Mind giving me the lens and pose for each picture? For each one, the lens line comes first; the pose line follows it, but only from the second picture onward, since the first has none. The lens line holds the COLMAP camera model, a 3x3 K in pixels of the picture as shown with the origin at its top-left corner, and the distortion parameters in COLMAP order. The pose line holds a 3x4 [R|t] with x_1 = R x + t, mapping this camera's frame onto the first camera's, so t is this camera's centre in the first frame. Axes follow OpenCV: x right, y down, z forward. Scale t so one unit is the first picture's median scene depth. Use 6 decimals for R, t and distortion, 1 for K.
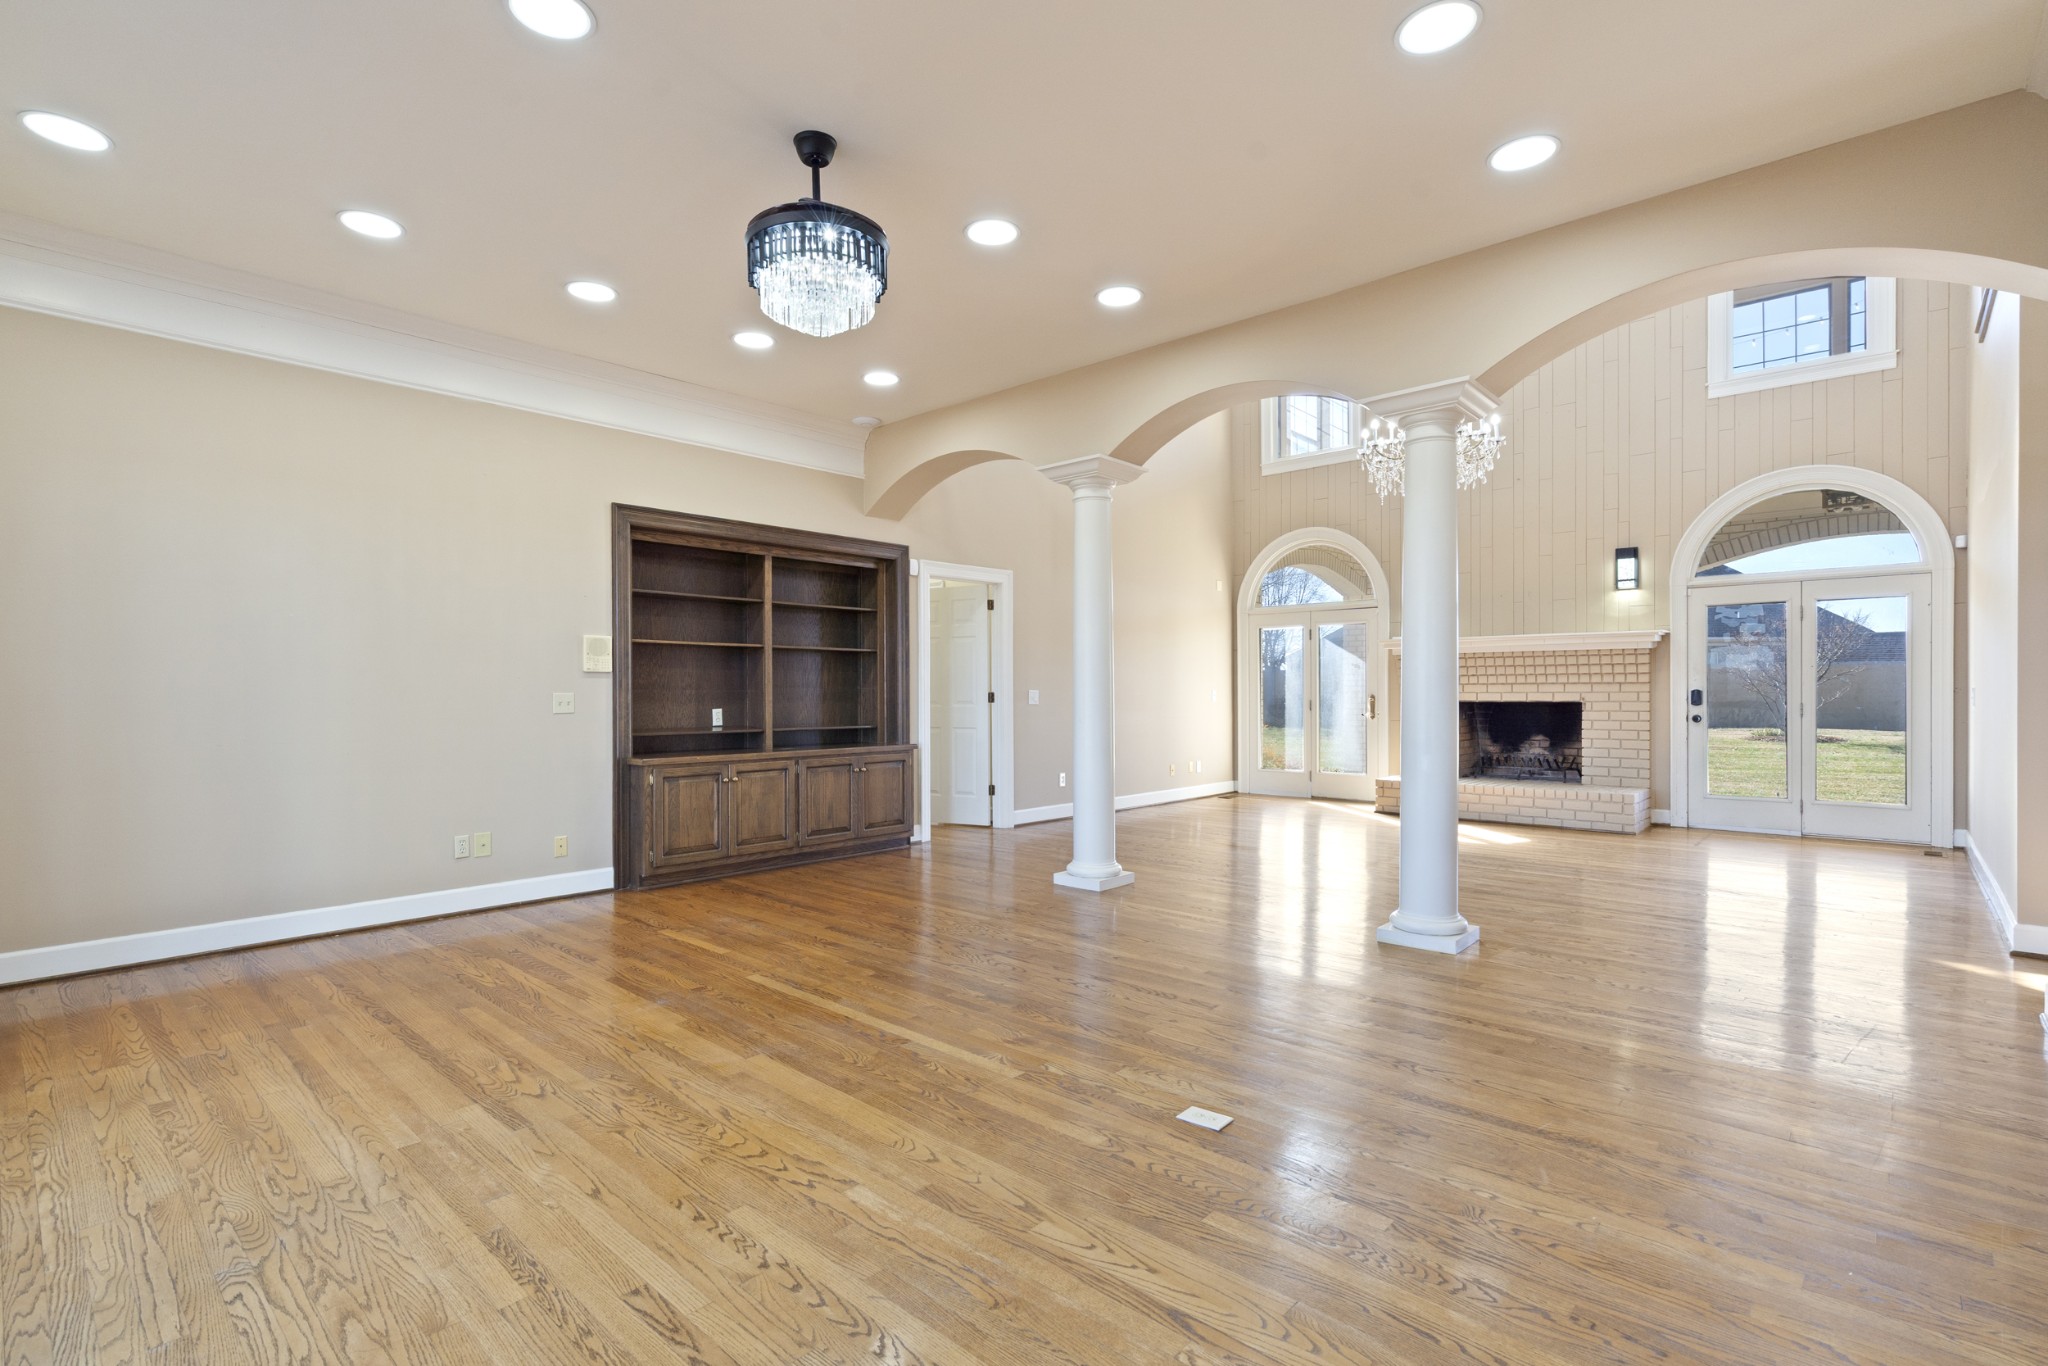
lens RADIAL K [[949.3, 0, 1016.9], [0, 949.3, 698.0], [0, 0, 1]] dist [0.000814, 0.000613]
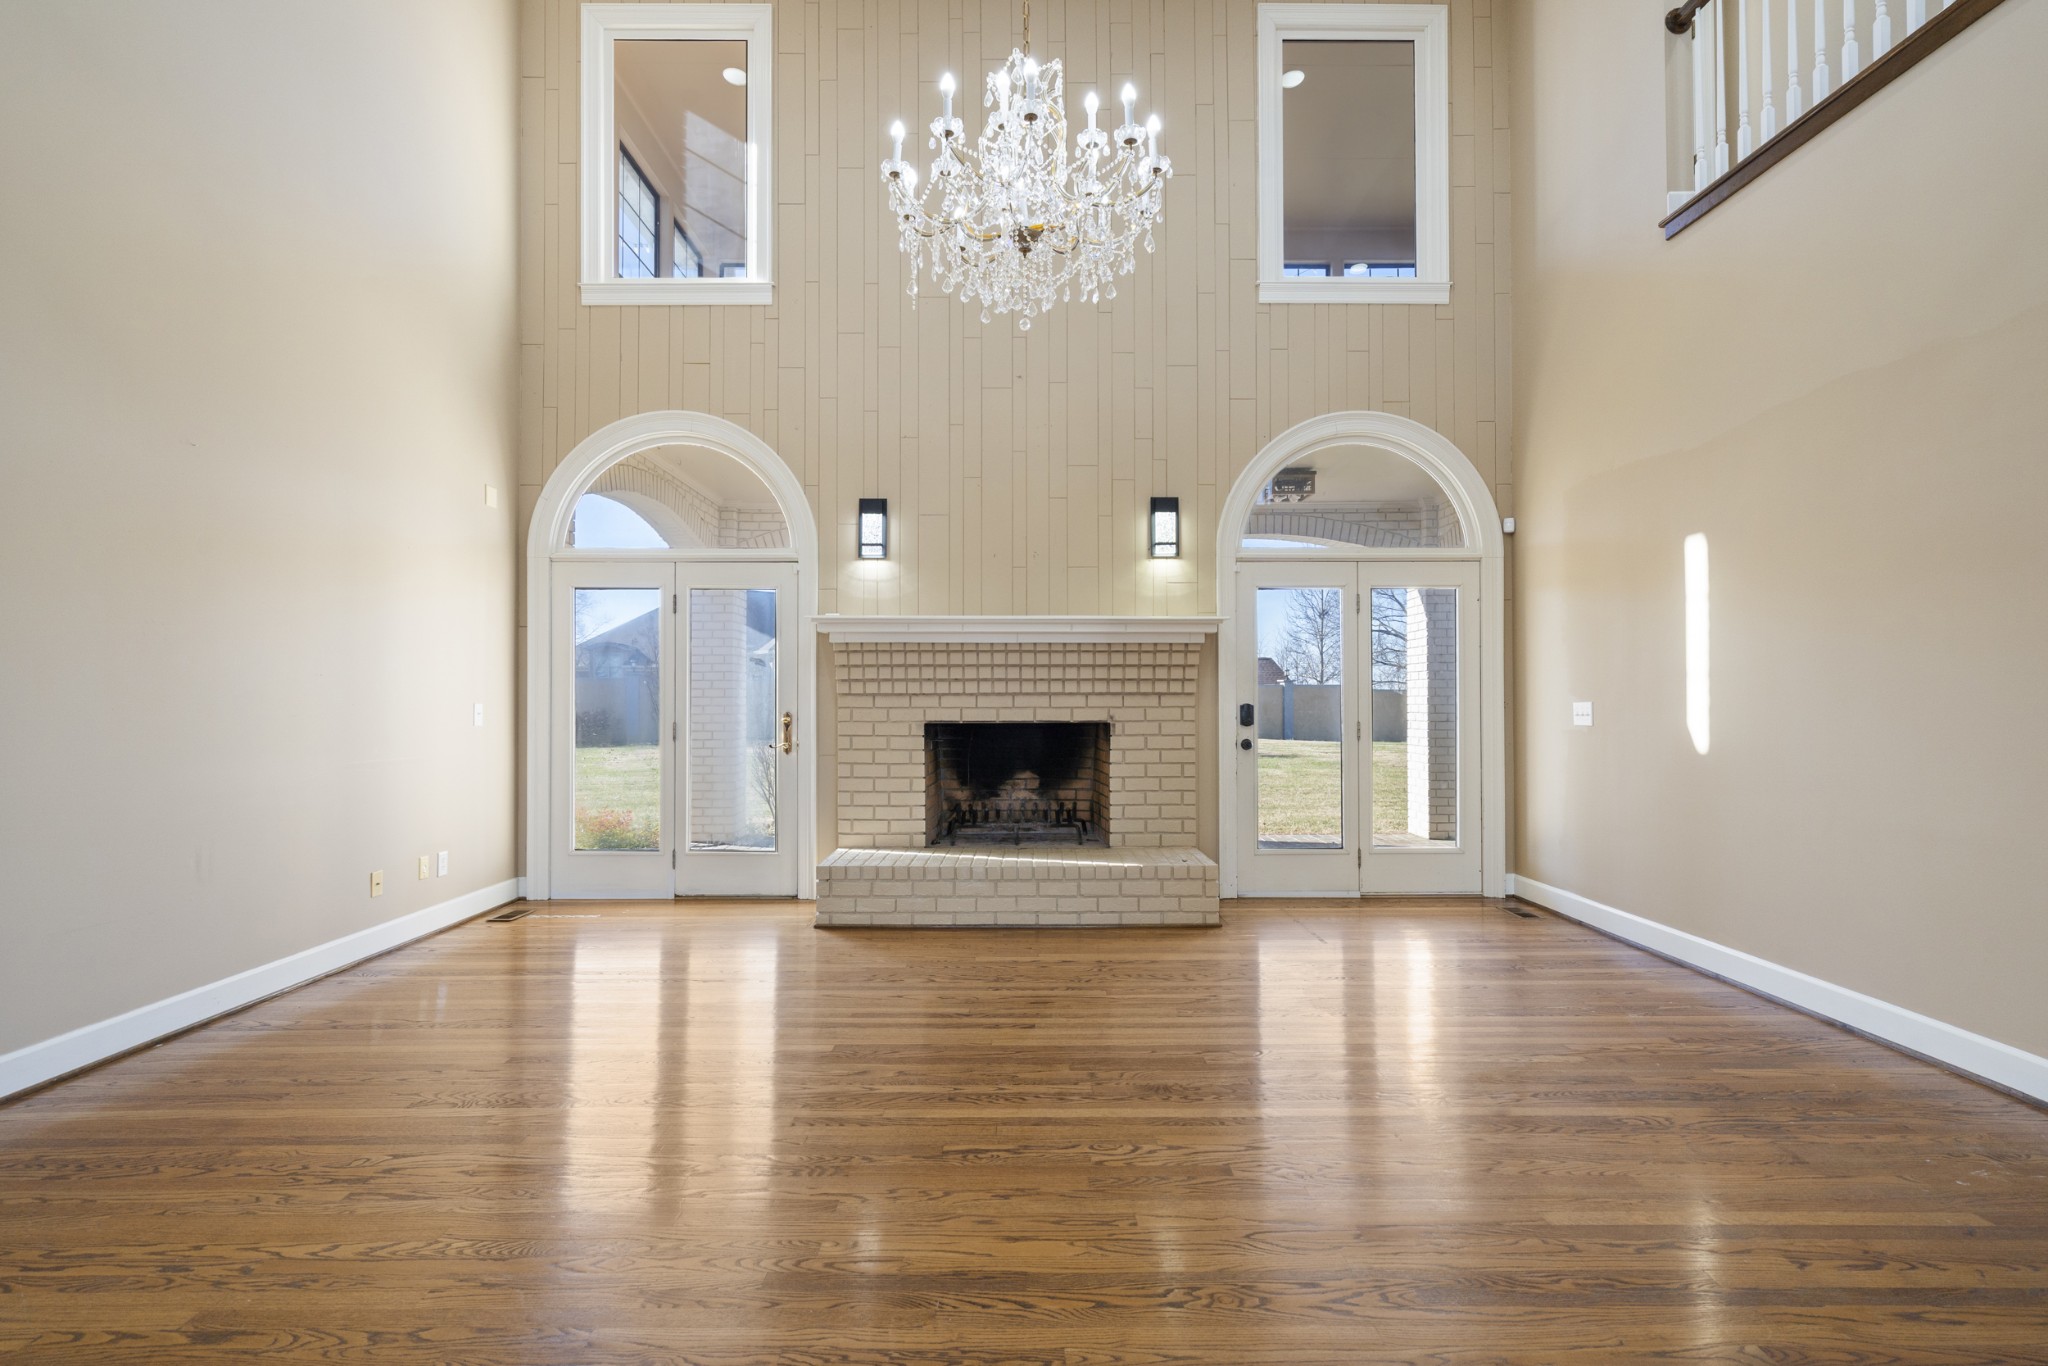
lens RADIAL K [[969.4, 0, 1024.0], [0, 969.4, 683.0], [0, 0, 1]] dist [0.001531, 0.000520]
pose [[0.733385, 0.015449, 0.679638, 0.091720], [0.004352, 0.999615, -0.027420, -0.004874], [-0.679799, 0.023067, 0.733035, 0.547745]]
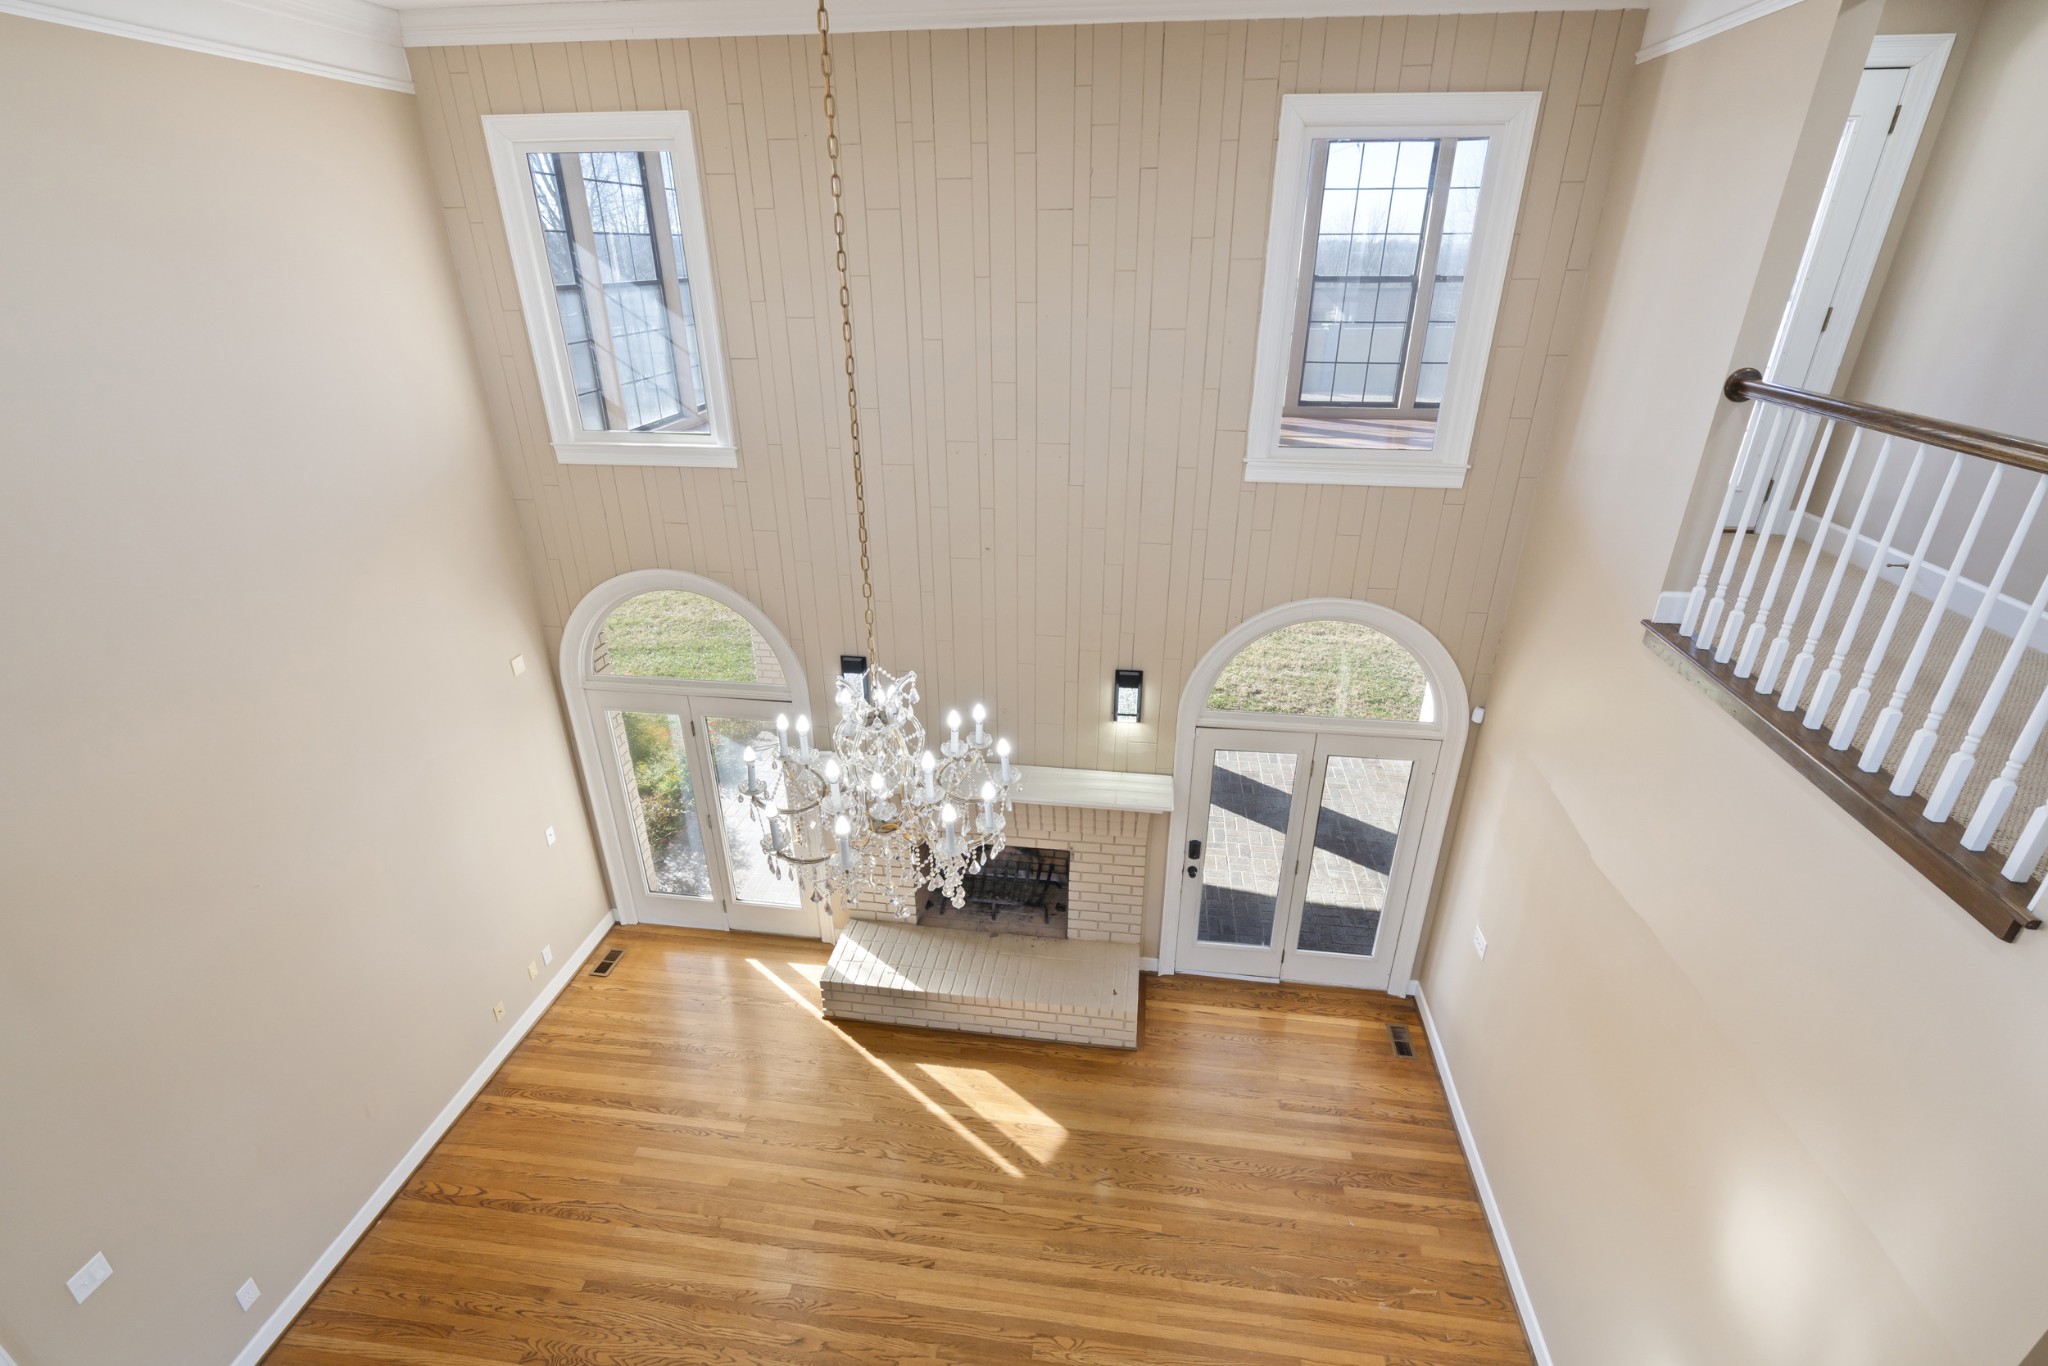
lens RADIAL K [[923.8, 0, 1022.8], [0, 923.8, 679.6], [0, 0, 1]] dist [0.000632, 0.000176]
pose [[0.820977, -0.239611, 0.518251, 0.218262], [0.003450, 0.909745, 0.415153, -0.426710], [-0.570951, -0.339043, 0.747706, 0.522207]]
